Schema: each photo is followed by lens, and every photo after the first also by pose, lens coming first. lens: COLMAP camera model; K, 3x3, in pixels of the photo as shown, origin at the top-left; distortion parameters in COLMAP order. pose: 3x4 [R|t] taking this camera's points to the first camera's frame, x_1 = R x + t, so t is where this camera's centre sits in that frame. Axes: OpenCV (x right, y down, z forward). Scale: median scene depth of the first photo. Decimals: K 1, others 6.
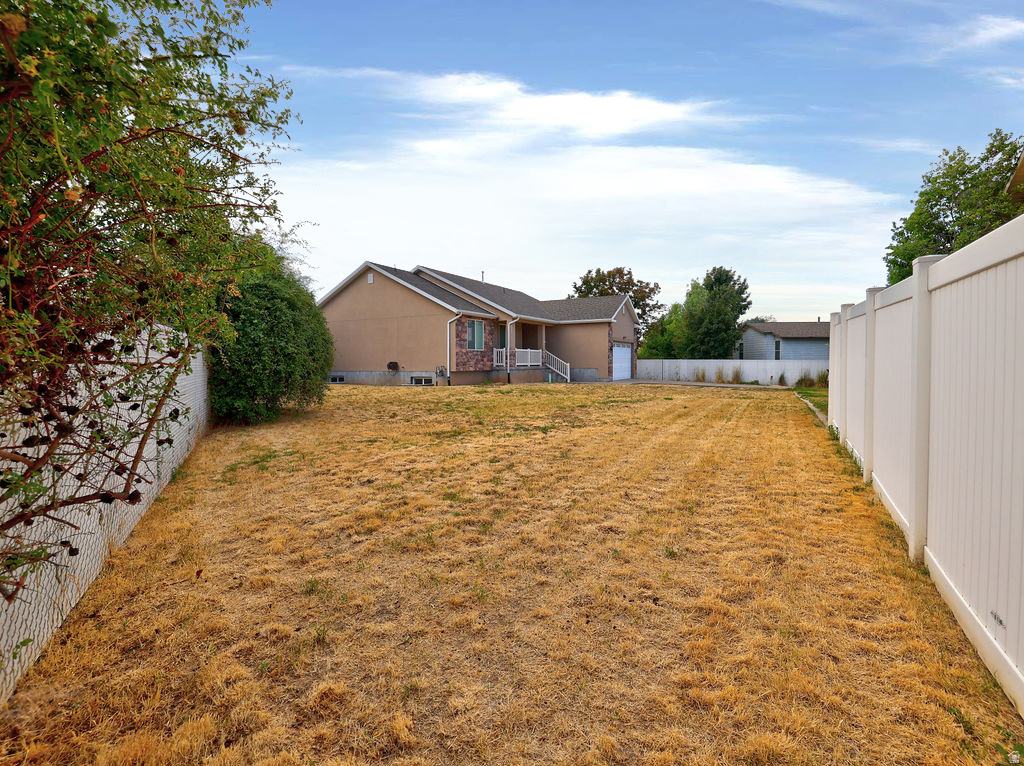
lens RADIAL K [[487.6, 0, 512.2], [0, 487.6, 376.7], [0, 0, 1]] dist [-0.002653, -0.000338]
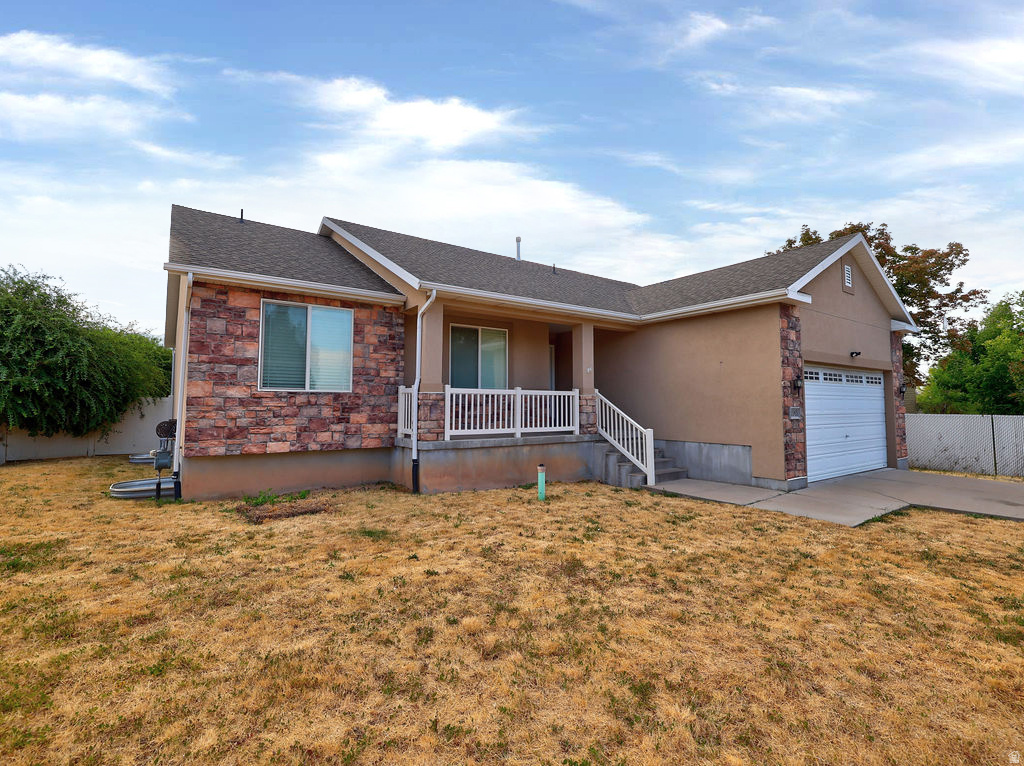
lens RADIAL K [[487.6, 0, 512.2], [0, 487.6, 376.7], [0, 0, 1]] dist [-0.002653, -0.000338]
pose [[0.901385, -0.018421, -0.432626, 0.174971], [-0.020424, 0.996174, -0.084970, -0.032574], [0.432536, 0.085426, 0.897561, 0.636326]]
